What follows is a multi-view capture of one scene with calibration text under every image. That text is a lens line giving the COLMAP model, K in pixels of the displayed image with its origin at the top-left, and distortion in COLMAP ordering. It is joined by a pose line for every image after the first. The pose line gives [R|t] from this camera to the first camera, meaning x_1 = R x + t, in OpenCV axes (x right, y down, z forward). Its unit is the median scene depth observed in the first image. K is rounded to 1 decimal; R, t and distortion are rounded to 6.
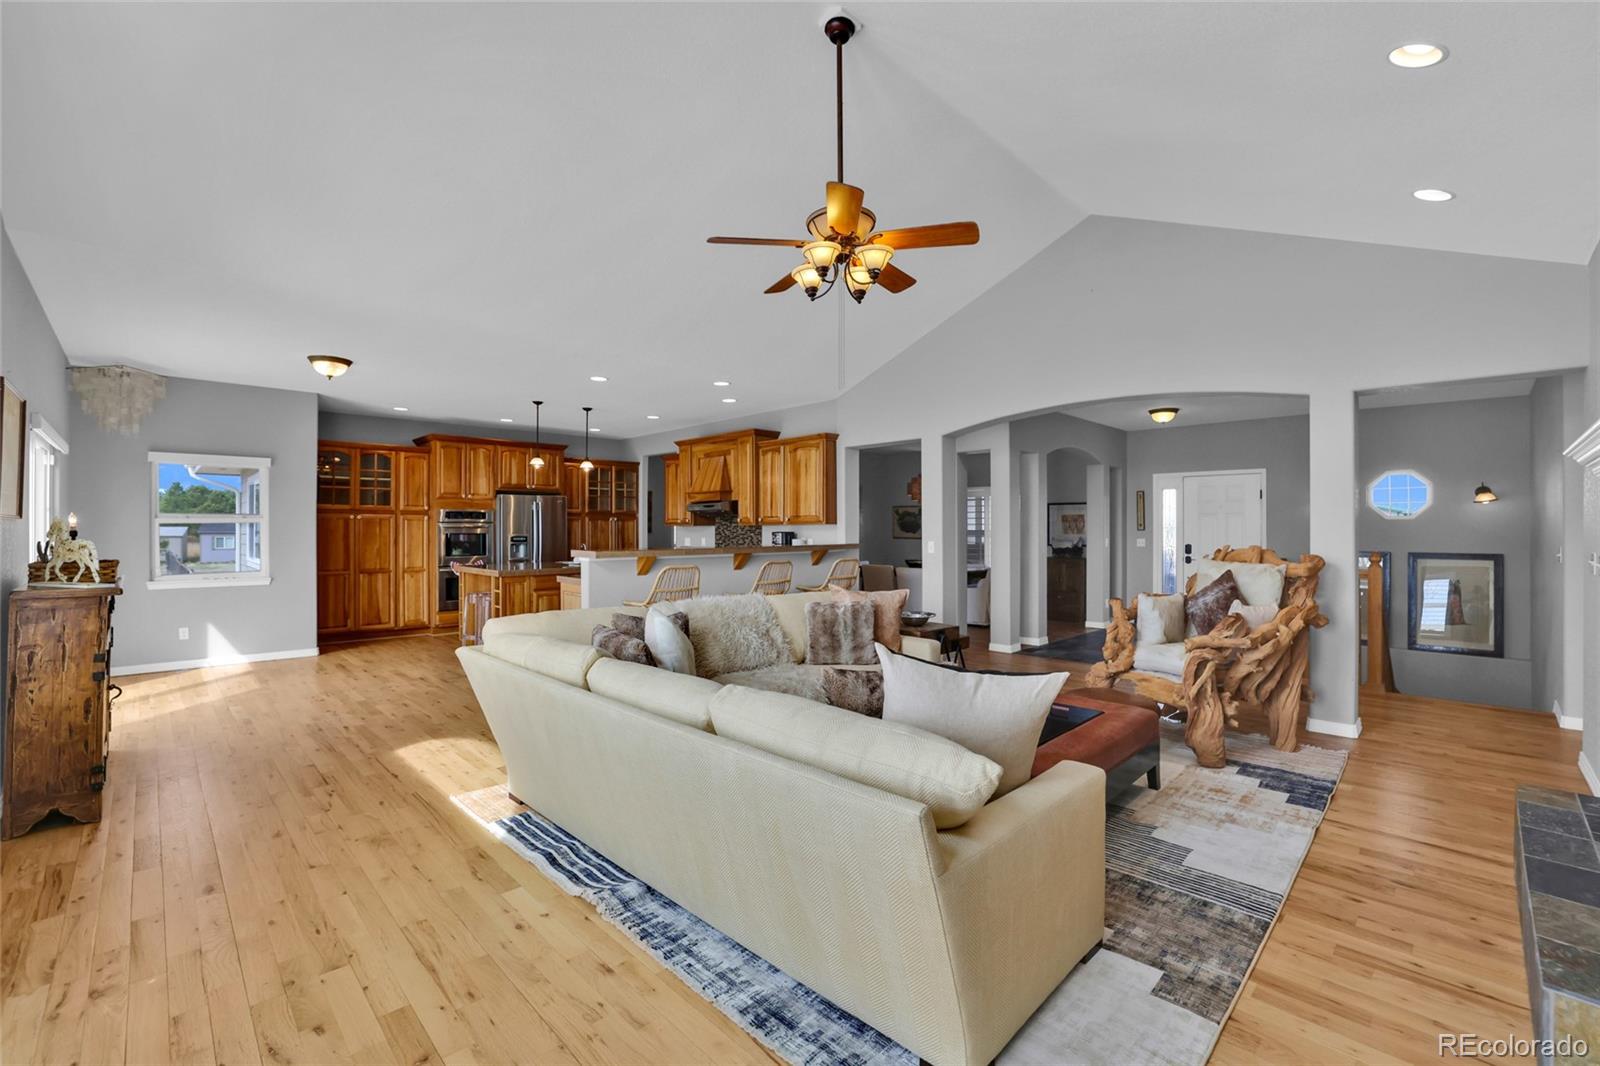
lens RADIAL K [[680.7, 0, 763.0], [0, 680.7, 529.7], [0, 0, 1]] dist [-0.035294, 0.000100]
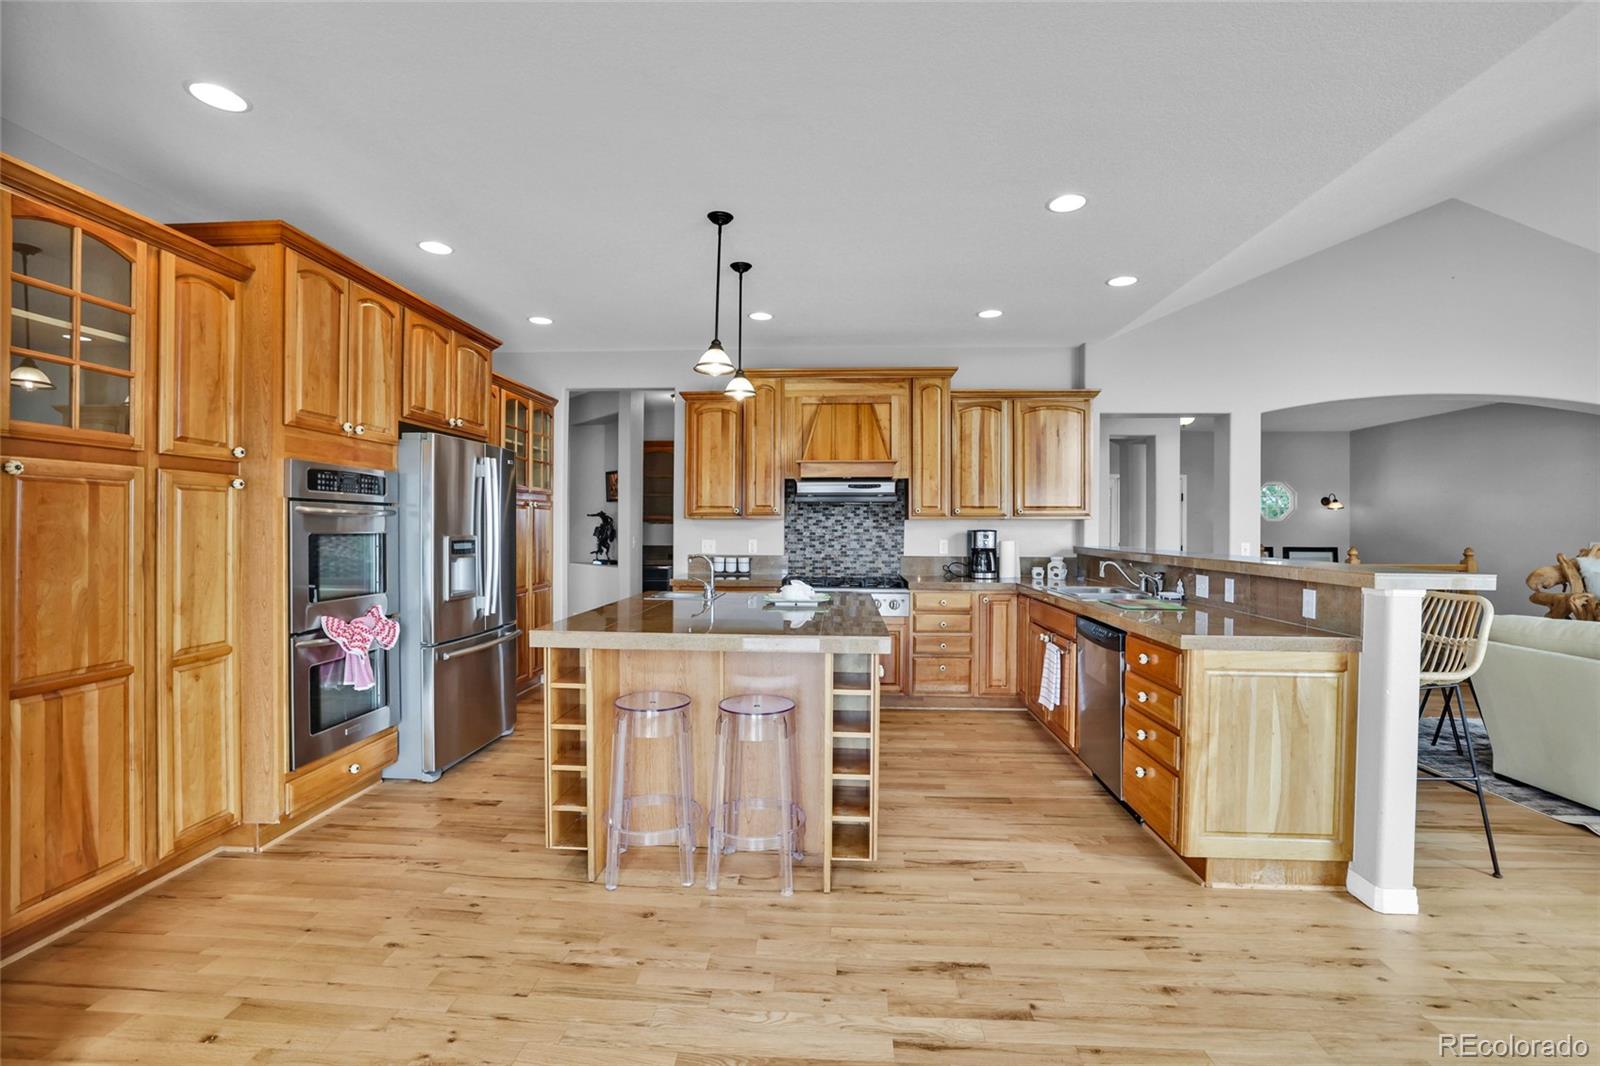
lens RADIAL K [[699.3, 0, 805.7], [0, 699.3, 528.5], [0, 0, 1]] dist [-0.042434, 0.012398]
pose [[0.723506, 0.002654, 0.690313, -0.536737], [-0.004619, 0.999989, 0.000996, 0.001599], [-0.690302, -0.003909, 0.723510, 0.597723]]
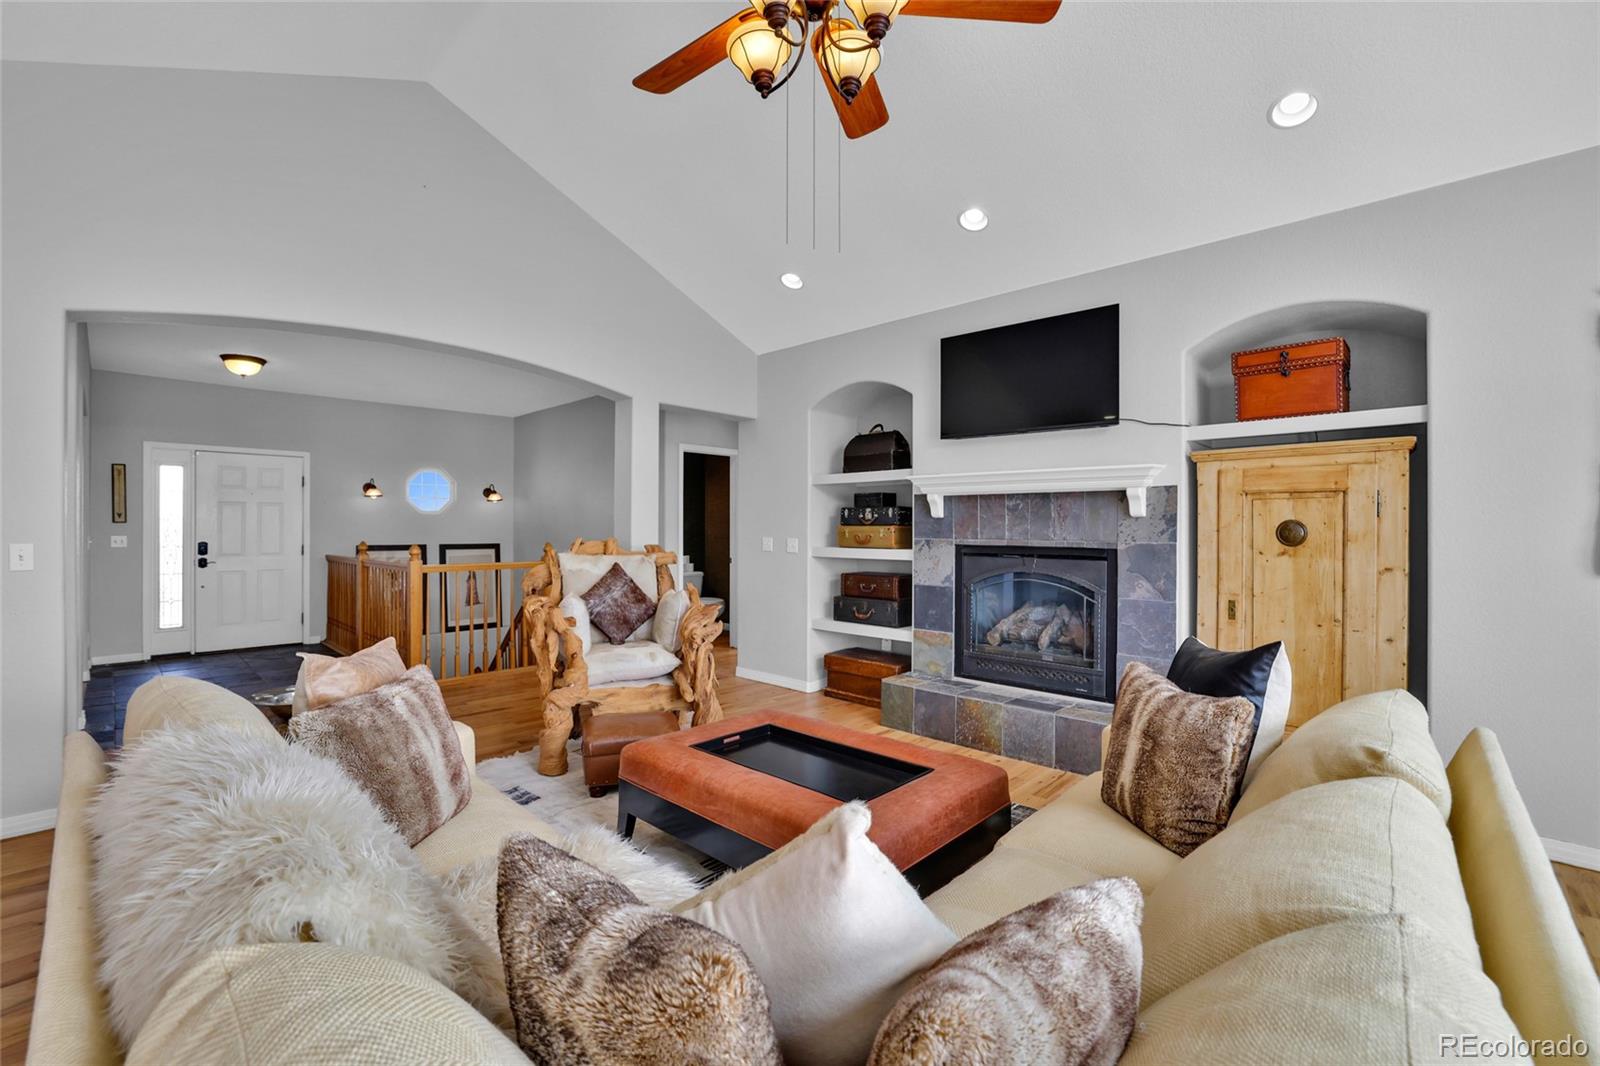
lens RADIAL K [[699.3, 0, 805.7], [0, 699.3, 528.5], [0, 0, 1]] dist [-0.042434, 0.012398]
pose [[-0.060961, -0.002219, 0.998138, -0.173083], [-0.001685, 0.999996, 0.002120, 0.003780], [-0.998139, -0.001553, -0.060965, 0.402711]]
